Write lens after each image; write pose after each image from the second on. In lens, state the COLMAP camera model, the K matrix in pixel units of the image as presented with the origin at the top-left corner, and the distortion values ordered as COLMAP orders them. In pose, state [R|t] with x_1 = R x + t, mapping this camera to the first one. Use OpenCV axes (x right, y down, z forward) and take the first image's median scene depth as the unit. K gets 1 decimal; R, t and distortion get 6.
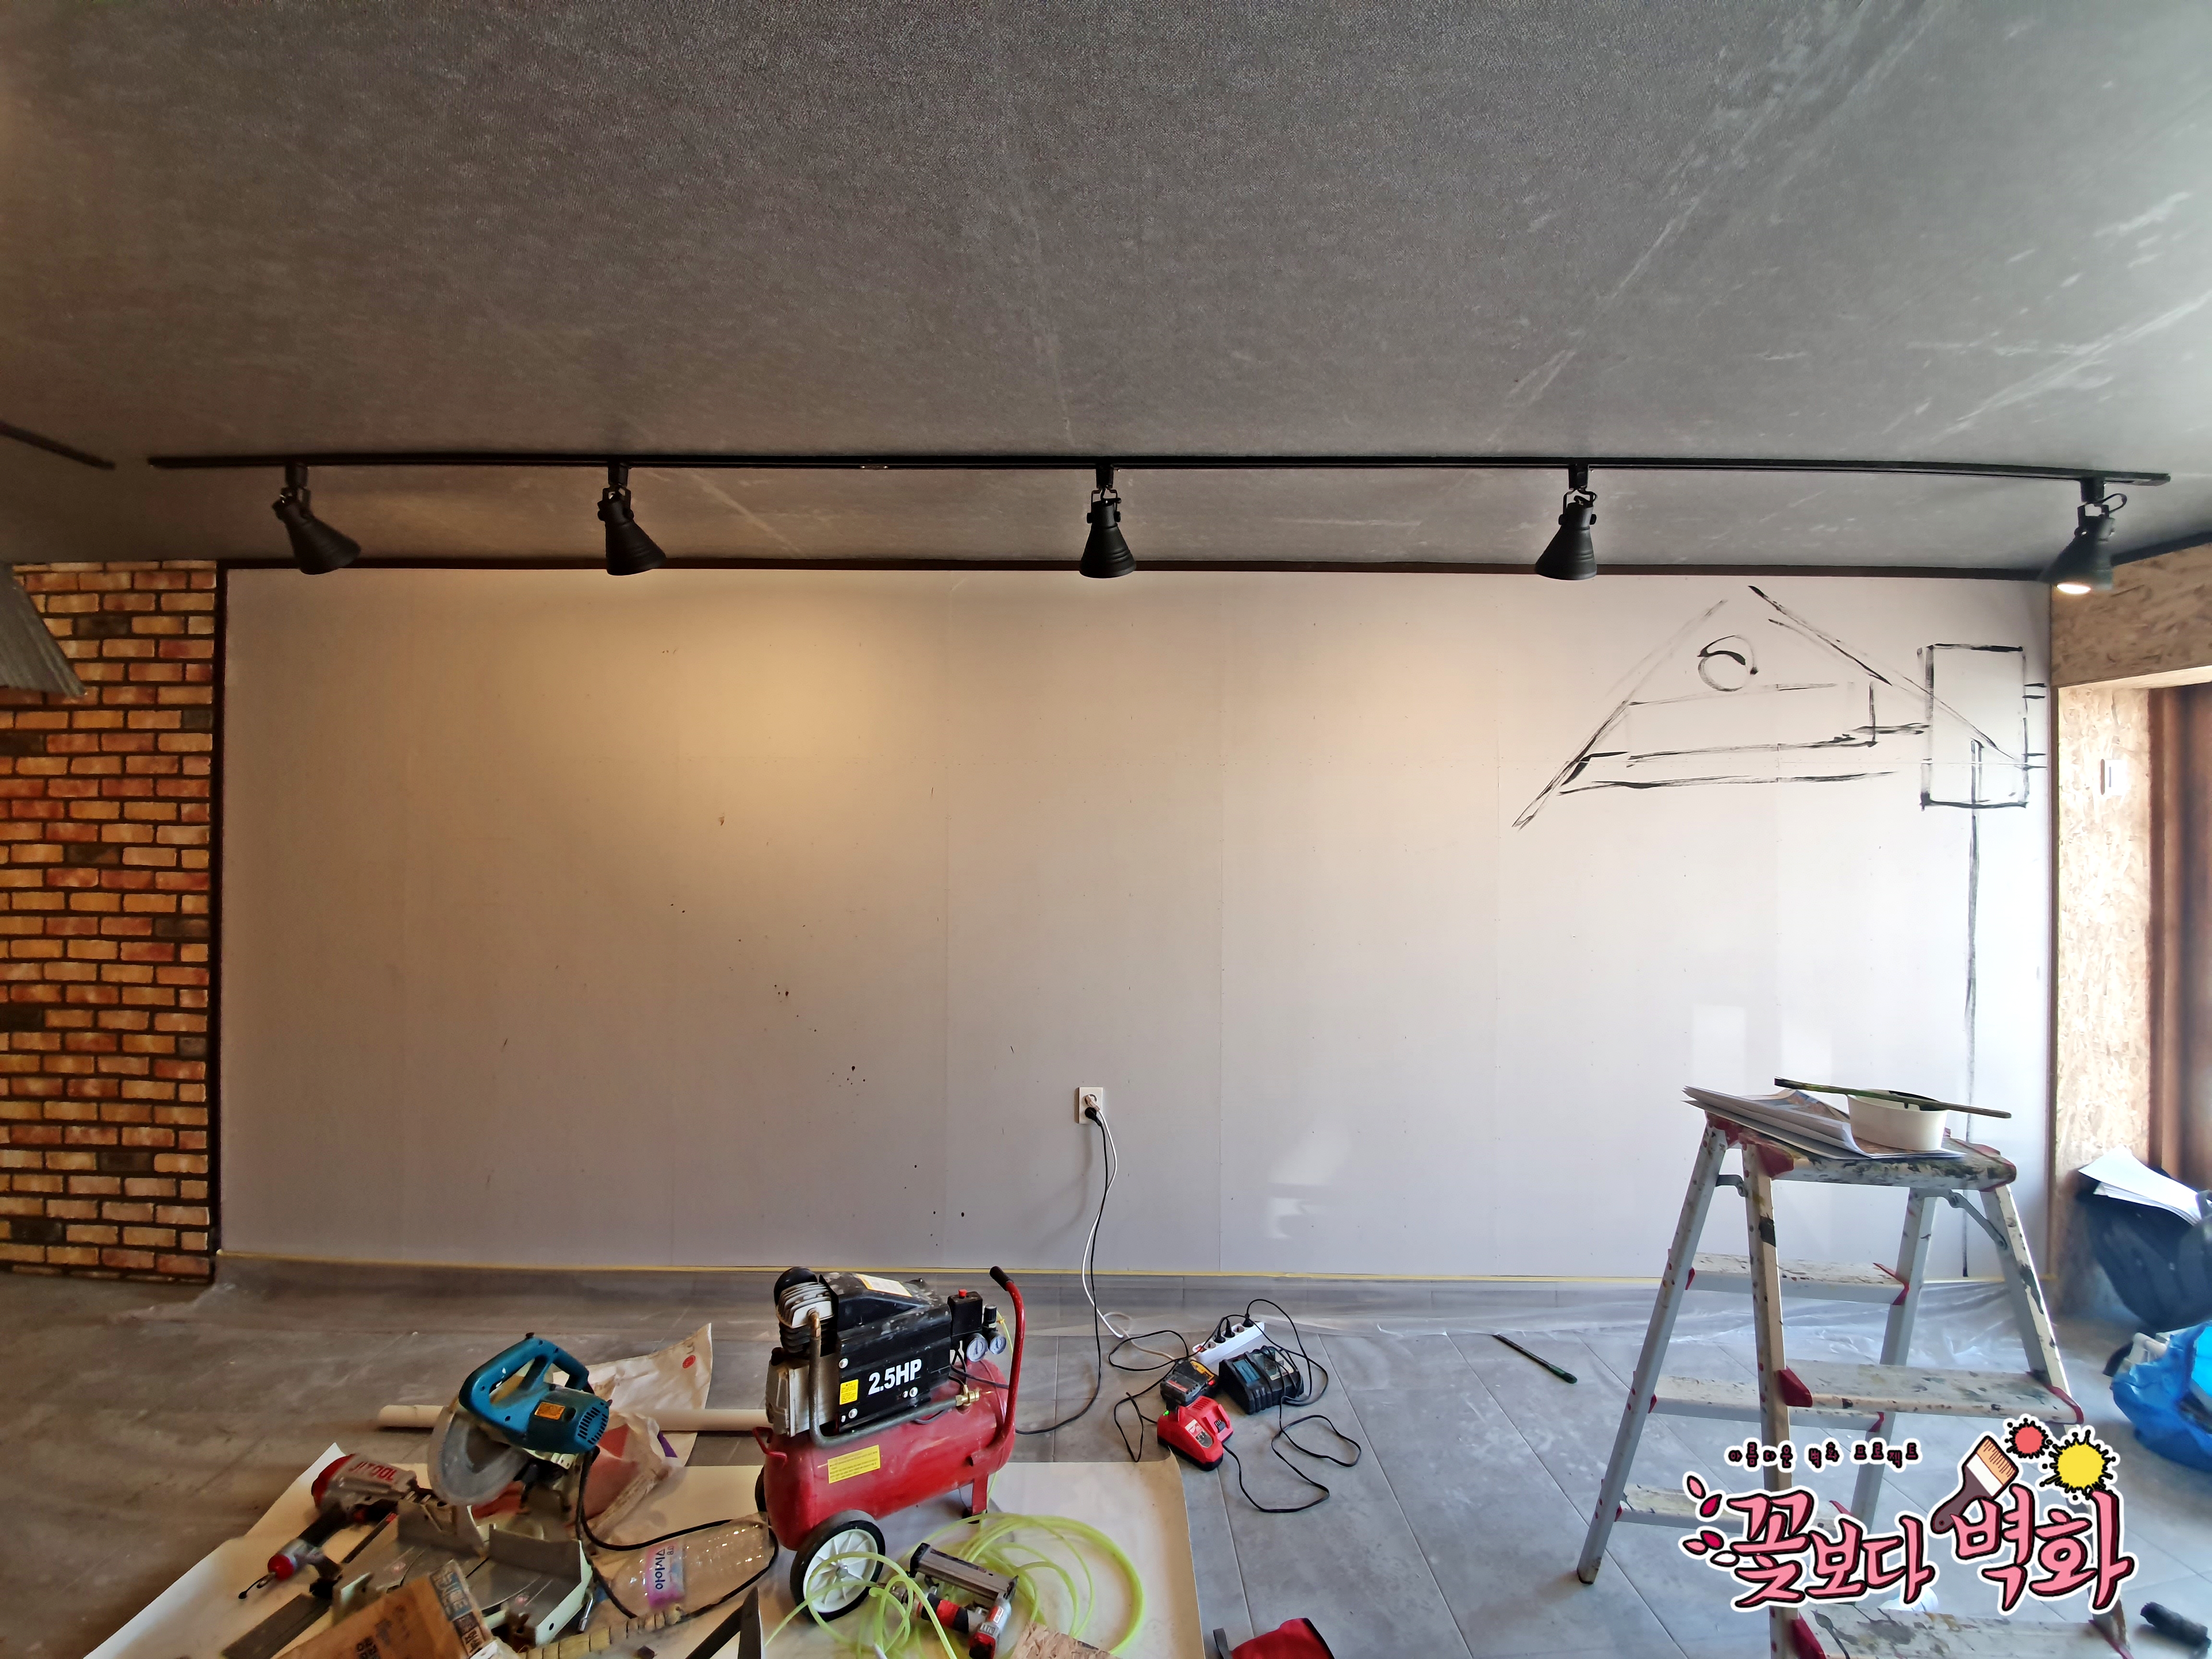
lens RADIAL K [[867.6, 0, 1124.9], [0, 867.6, 841.1], [0, 0, 1]] dist [0.013613, -0.015959]
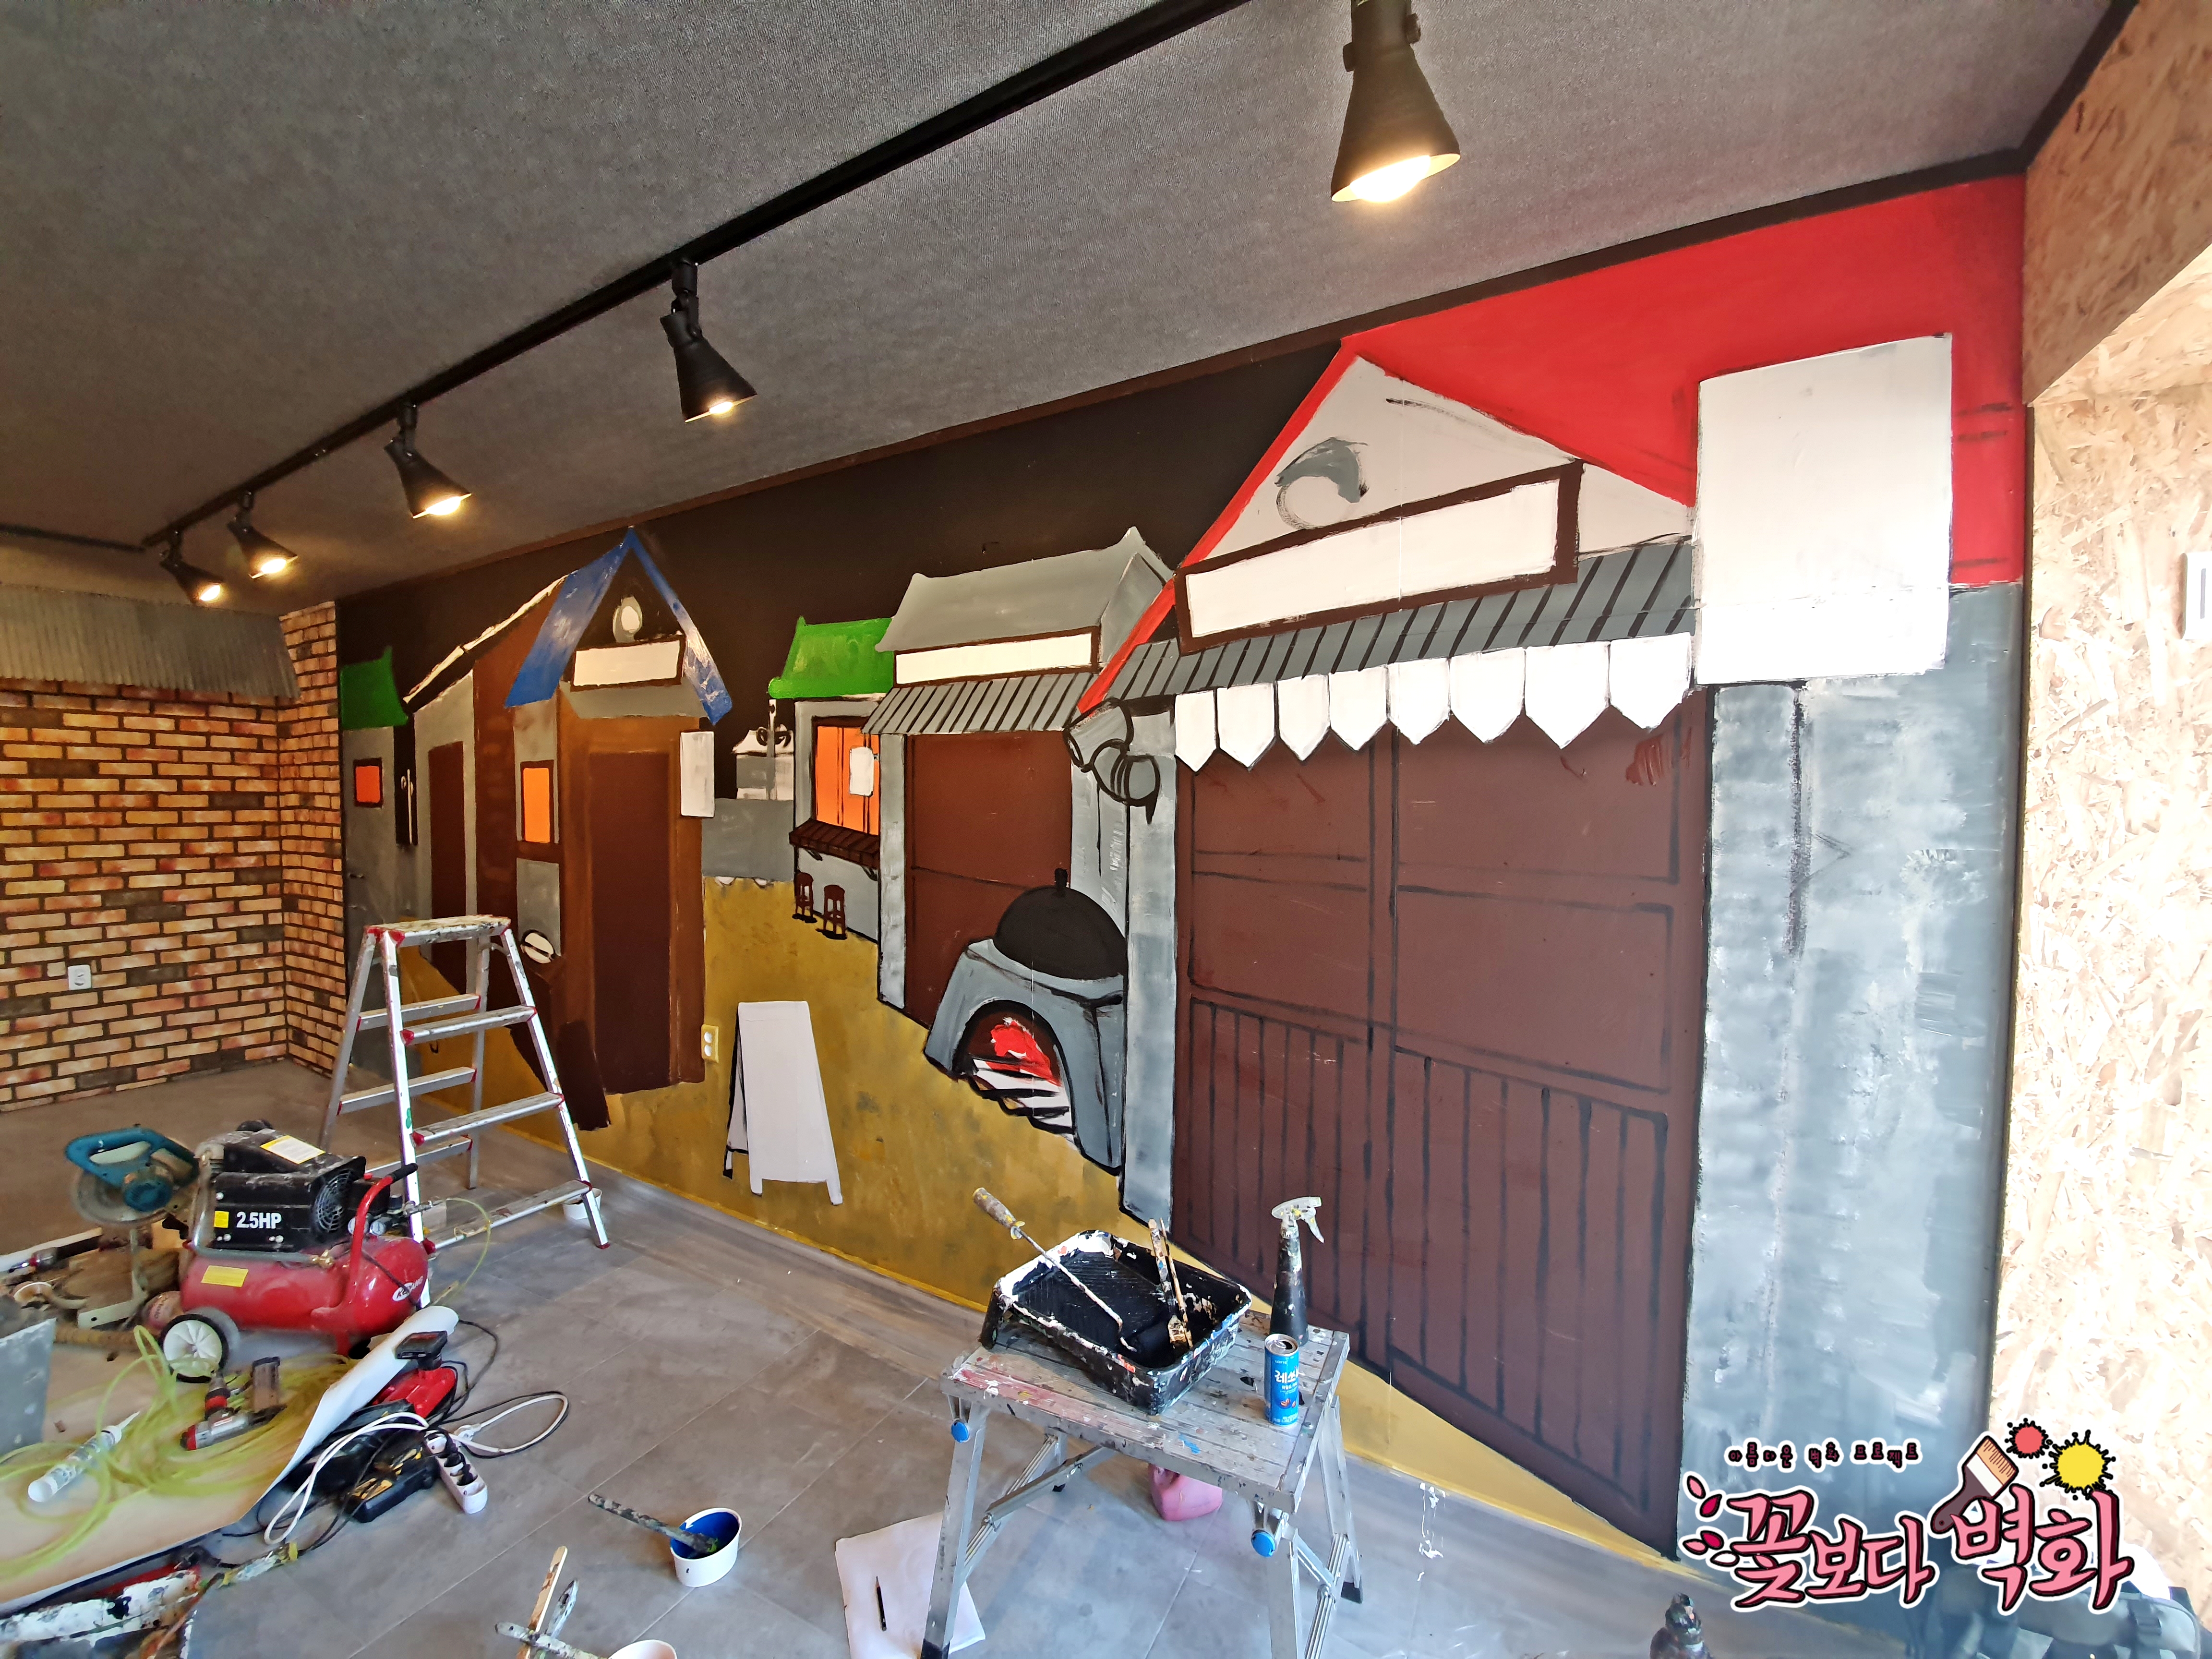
lens RADIAL K [[874.2, 0, 1118.2], [0, 874.2, 826.5], [0, 0, 1]] dist [0.012881, -0.015152]
pose [[0.867855, 0.012995, -0.496648, 1.825298], [0.005755, 0.999328, 0.036205, 0.043403], [0.496784, -0.034279, 0.867197, 0.755428]]
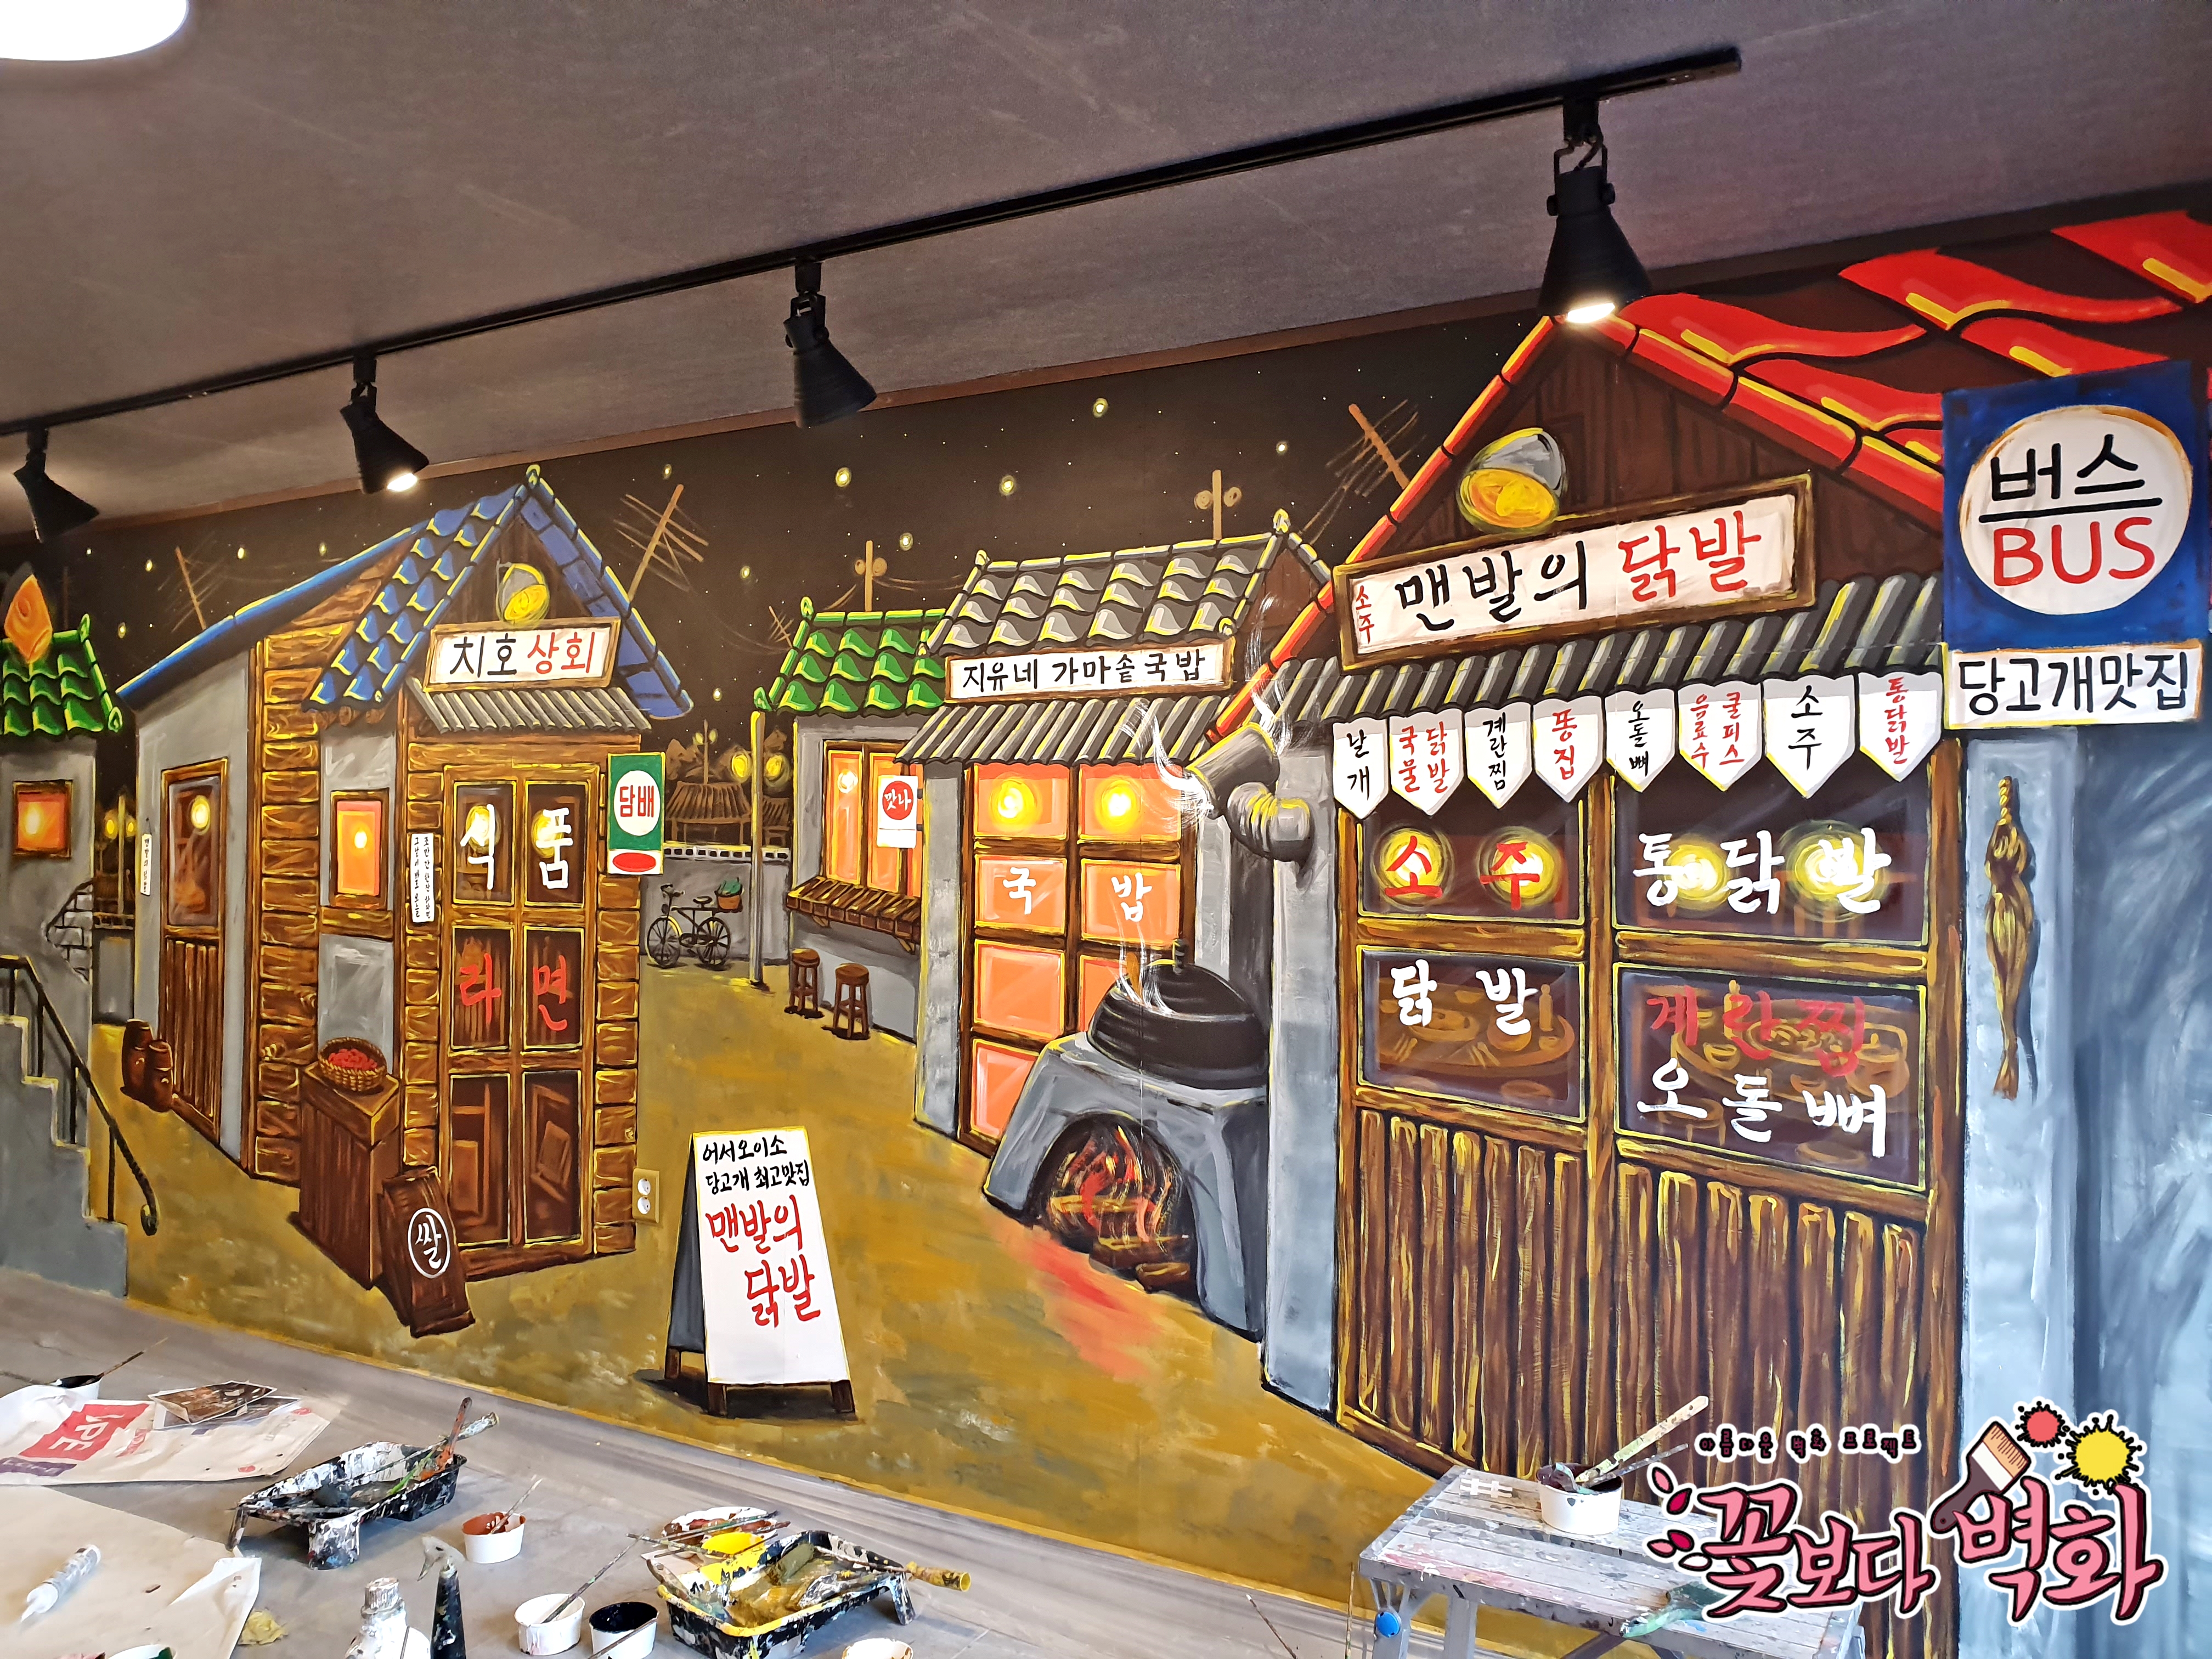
lens RADIAL K [[1633.9, 0, 1102.8], [0, 1633.9, 807.4], [0, 0, 1]] dist [0.128287, -0.236115]
pose [[0.869228, -0.009563, -0.494320, 1.997310], [0.002601, 0.999888, -0.014771, 0.021640], [0.494405, 0.011554, 0.869155, 0.012127]]
